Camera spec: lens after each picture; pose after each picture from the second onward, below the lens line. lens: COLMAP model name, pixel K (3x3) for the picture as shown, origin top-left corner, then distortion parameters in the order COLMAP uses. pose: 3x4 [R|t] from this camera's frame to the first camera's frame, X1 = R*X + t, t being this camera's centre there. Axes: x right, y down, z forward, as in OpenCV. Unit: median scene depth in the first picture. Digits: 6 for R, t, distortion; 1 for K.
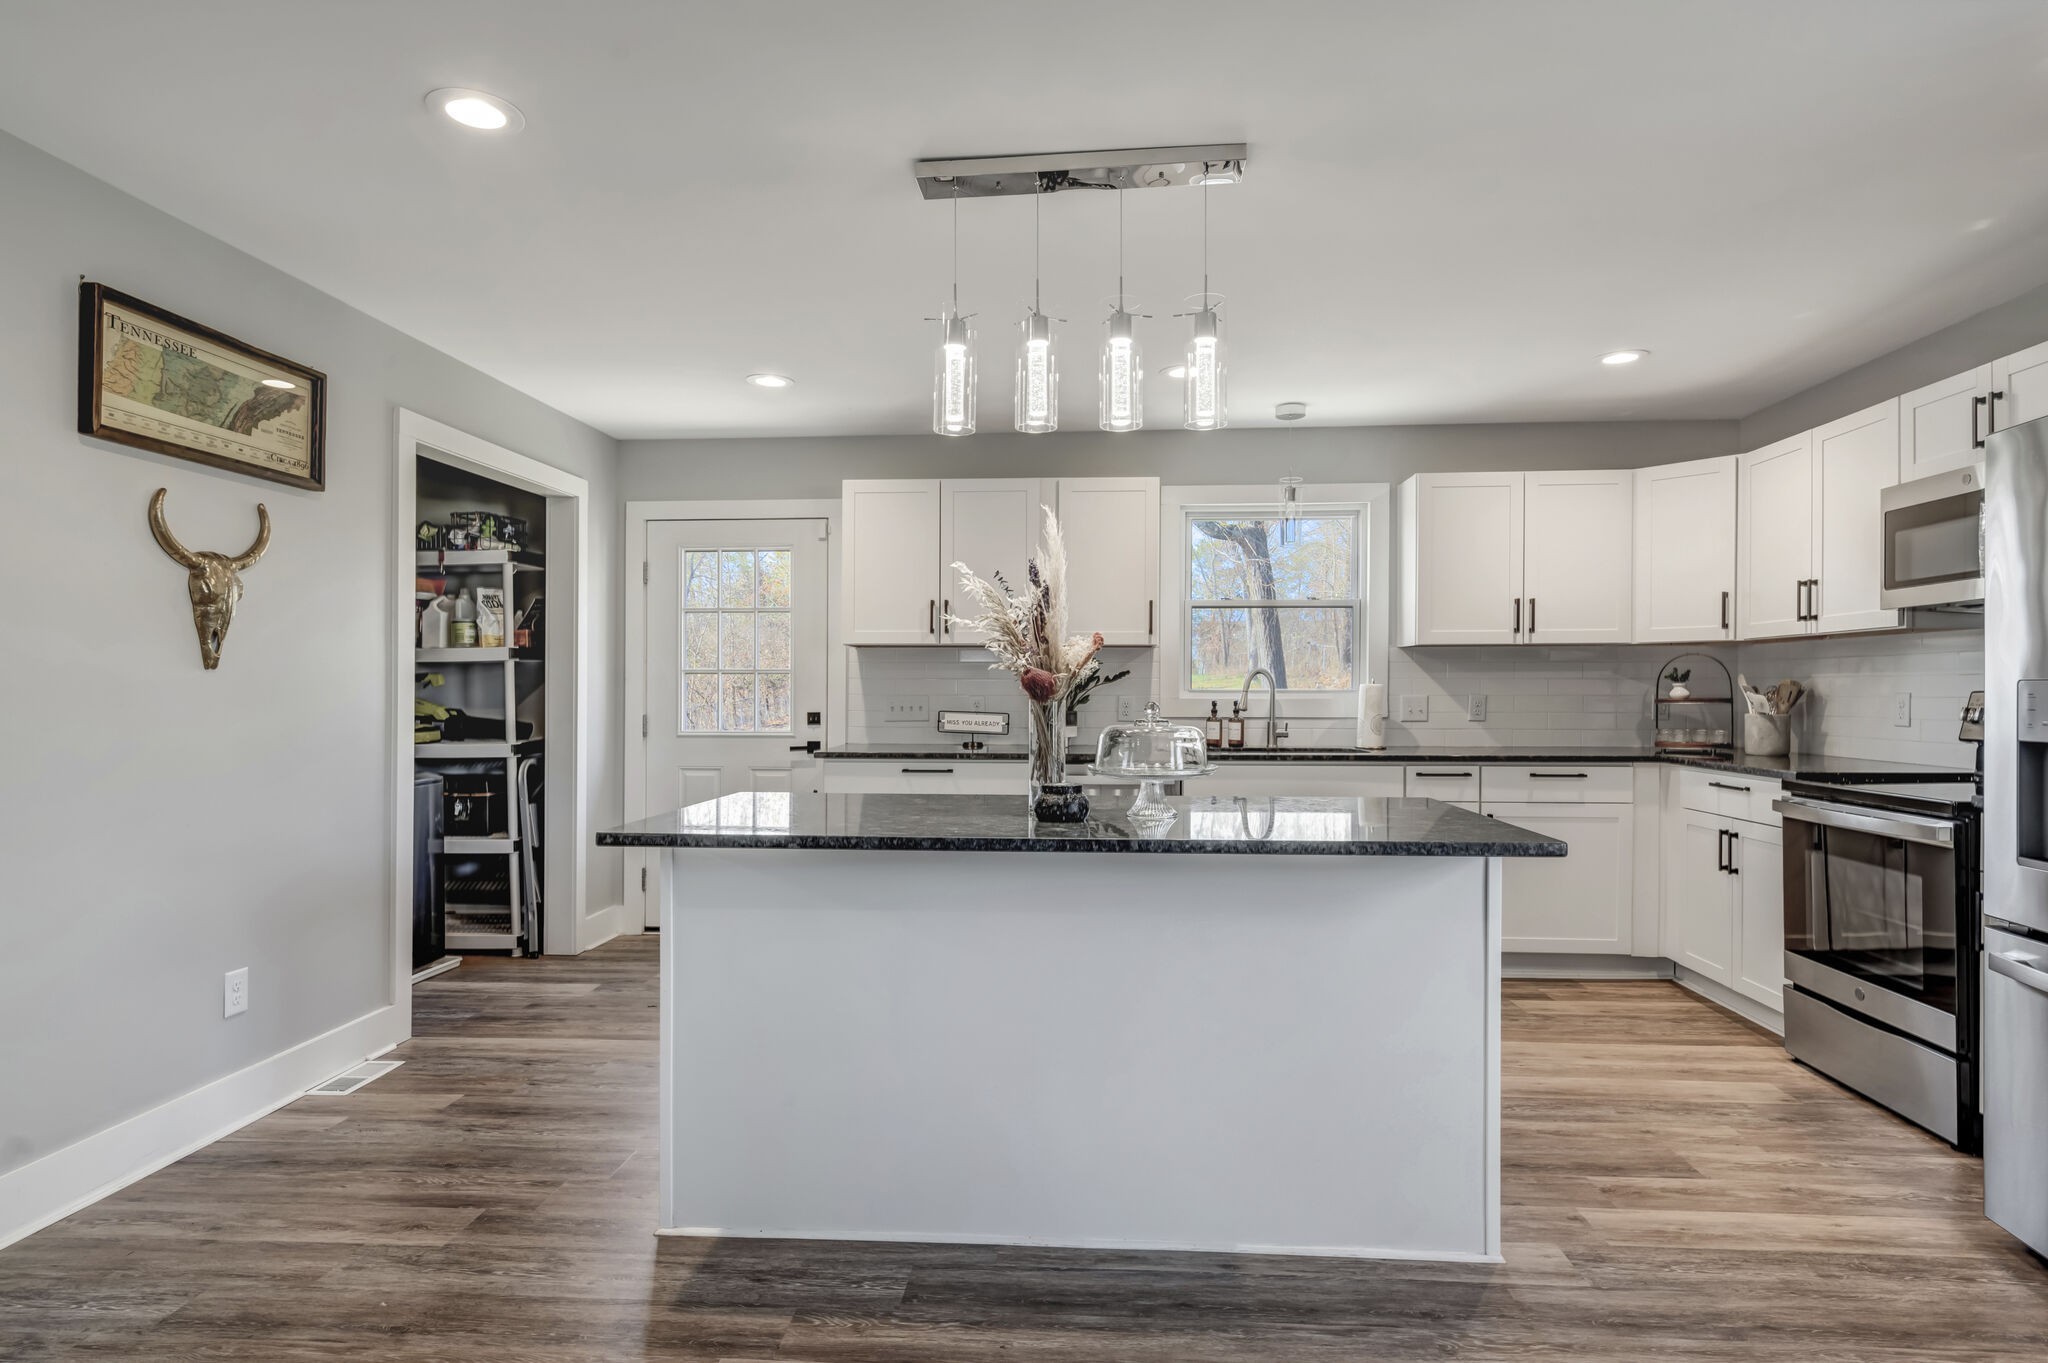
lens RADIAL K [[1105.4, 0, 1024.0], [0, 1105.4, 681.5], [0, 0, 1]] dist [0.005383, 0.001501]
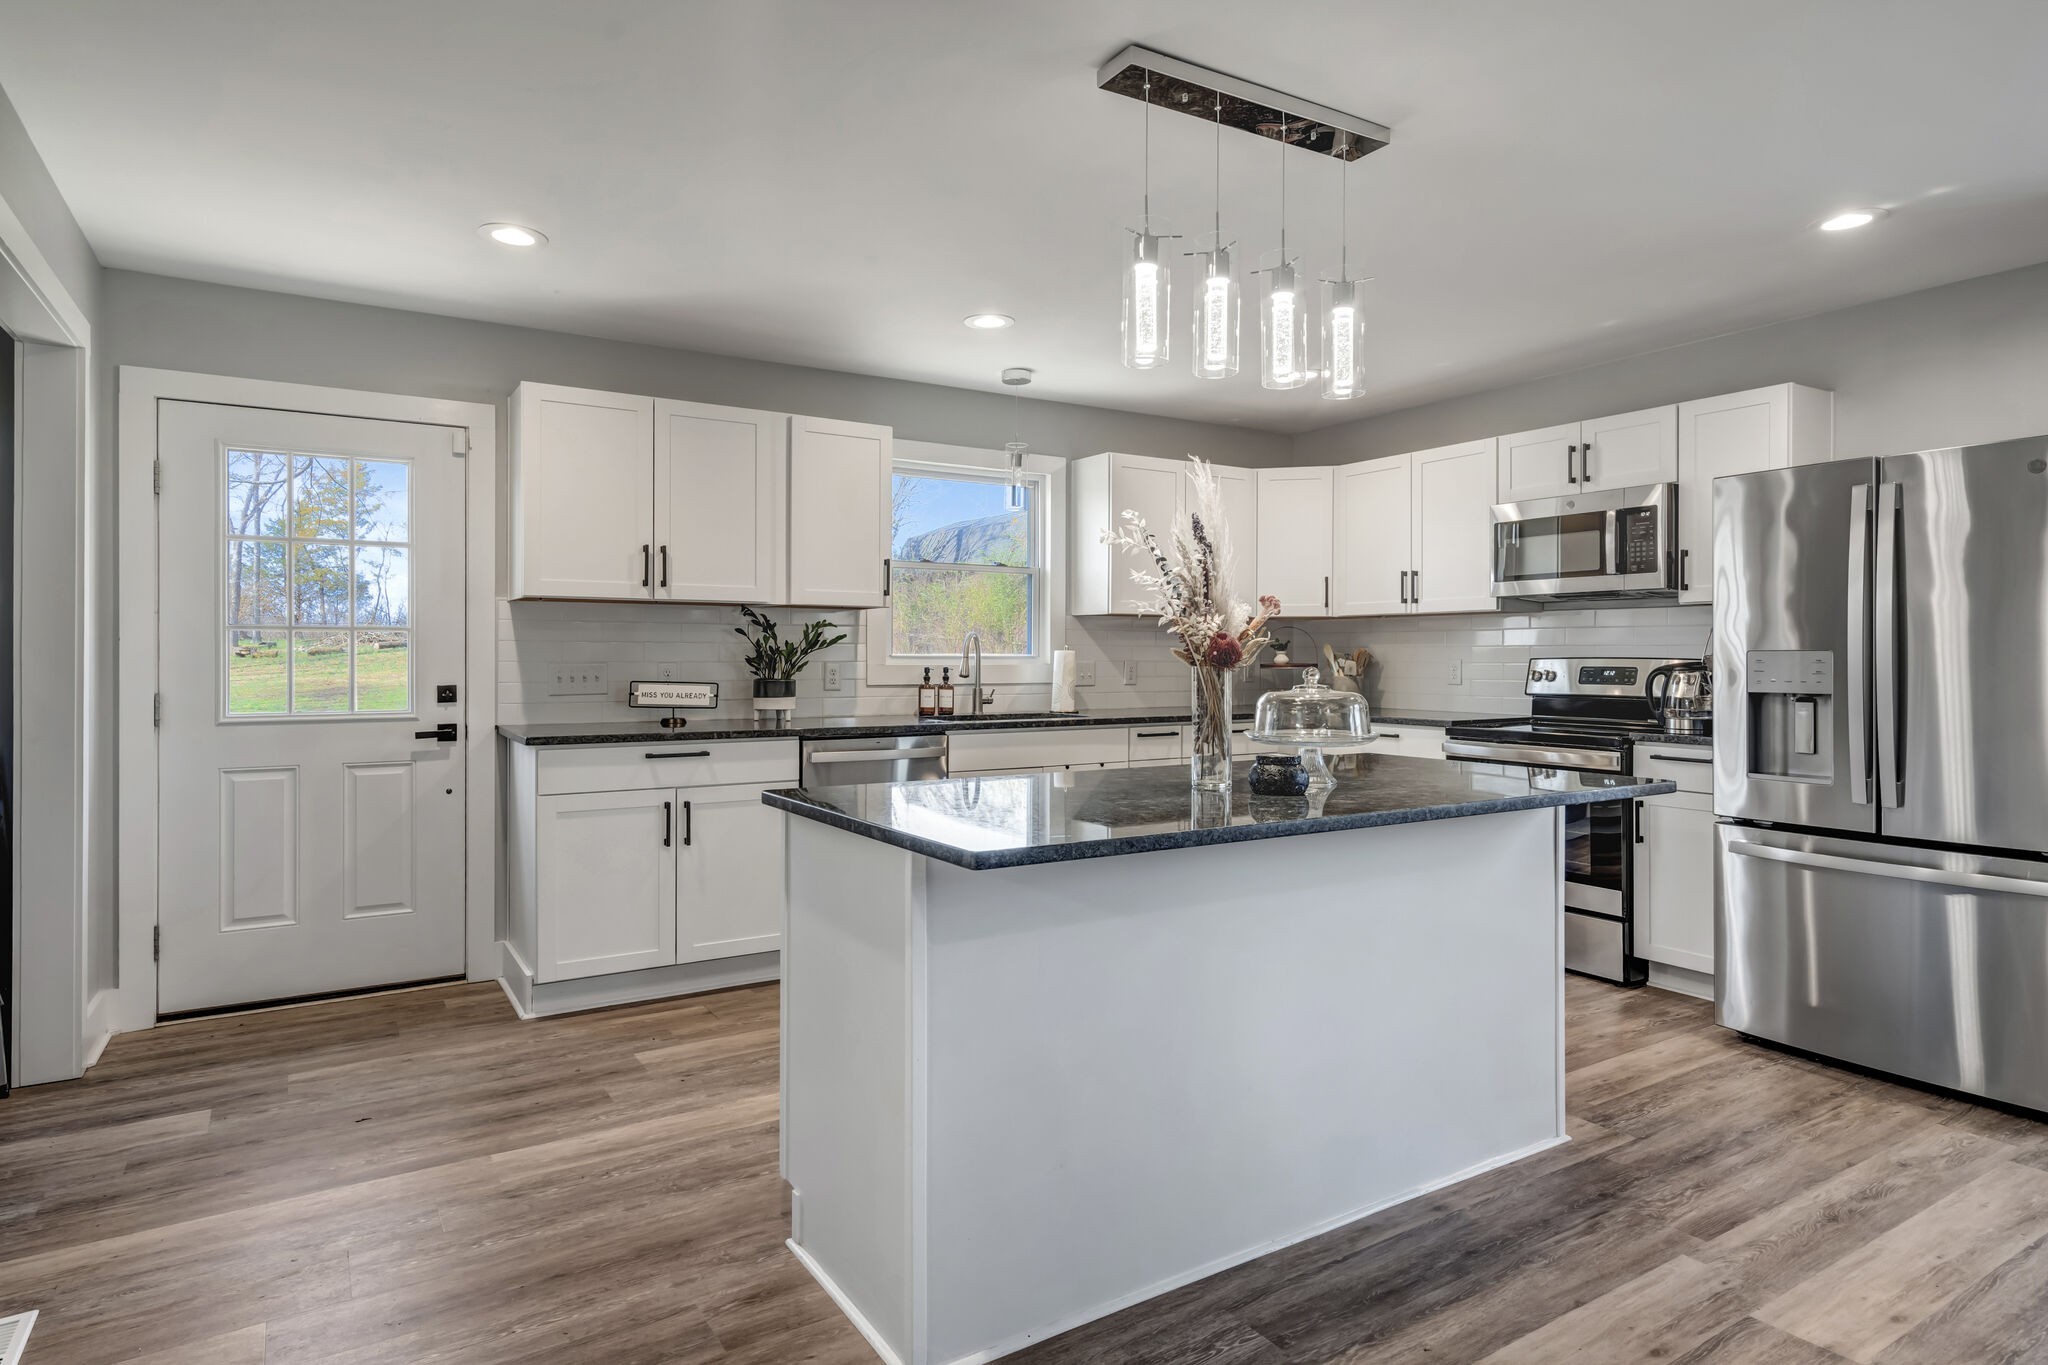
lens RADIAL K [[1126.9, 0, 1019.7], [0, 1126.9, 653.6], [0, 0, 1]] dist [0.003091, 0.004027]
pose [[0.811975, 0.002390, 0.583687, -0.358464], [-0.005499, 0.999979, 0.003556, 0.001703], [-0.583666, -0.006097, 0.811971, 0.174583]]
